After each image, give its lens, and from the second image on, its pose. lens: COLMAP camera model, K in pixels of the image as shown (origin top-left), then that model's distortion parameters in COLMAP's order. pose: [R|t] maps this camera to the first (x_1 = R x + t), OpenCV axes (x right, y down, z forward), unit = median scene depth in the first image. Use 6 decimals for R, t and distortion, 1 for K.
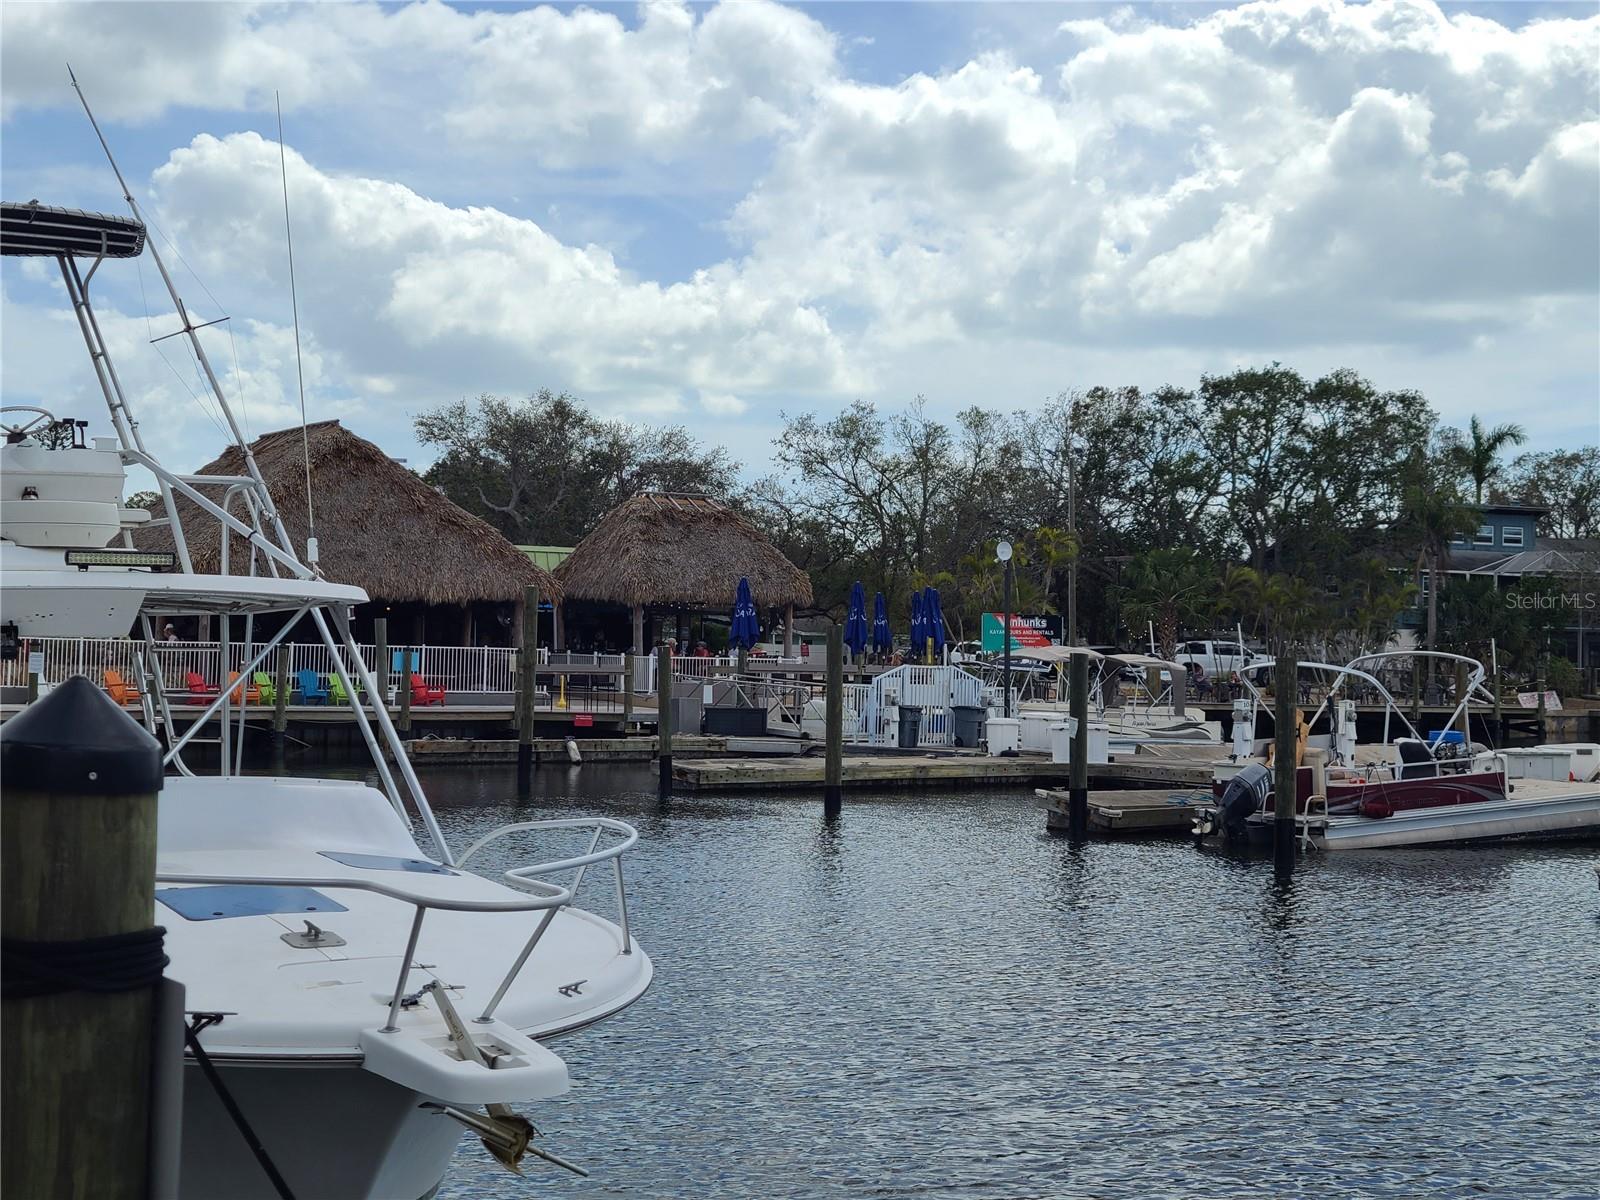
lens RADIAL K [[2347.0, 0, 800.0], [0, 2347.0, 600.0], [0, 0, 1]] dist [0.054962, 0.066415]
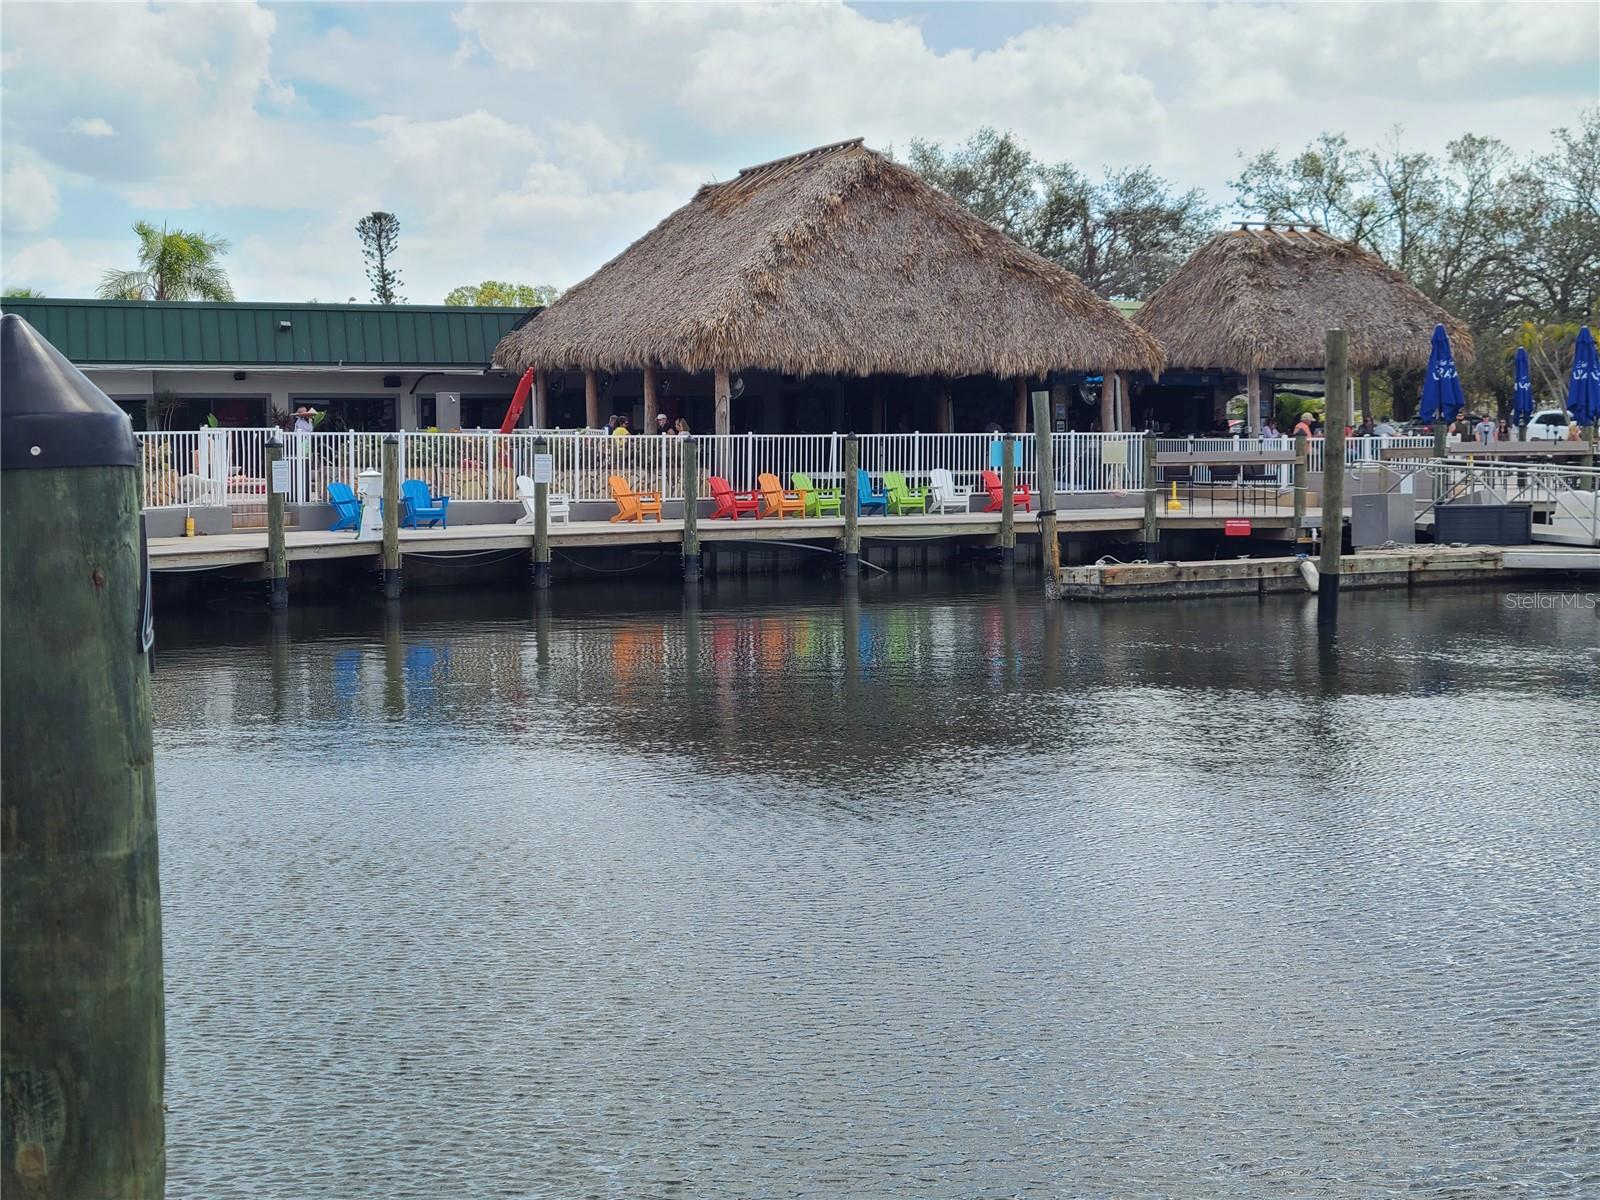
lens RADIAL K [[2347.0, 0, 800.0], [0, 2347.0, 600.0], [0, 0, 1]] dist [0.054962, 0.066415]
pose [[0.992724, -0.020299, -0.118688, -0.130662], [0.030878, 0.995643, 0.087983, 0.004503], [0.116385, -0.091008, 0.989026, 0.235097]]
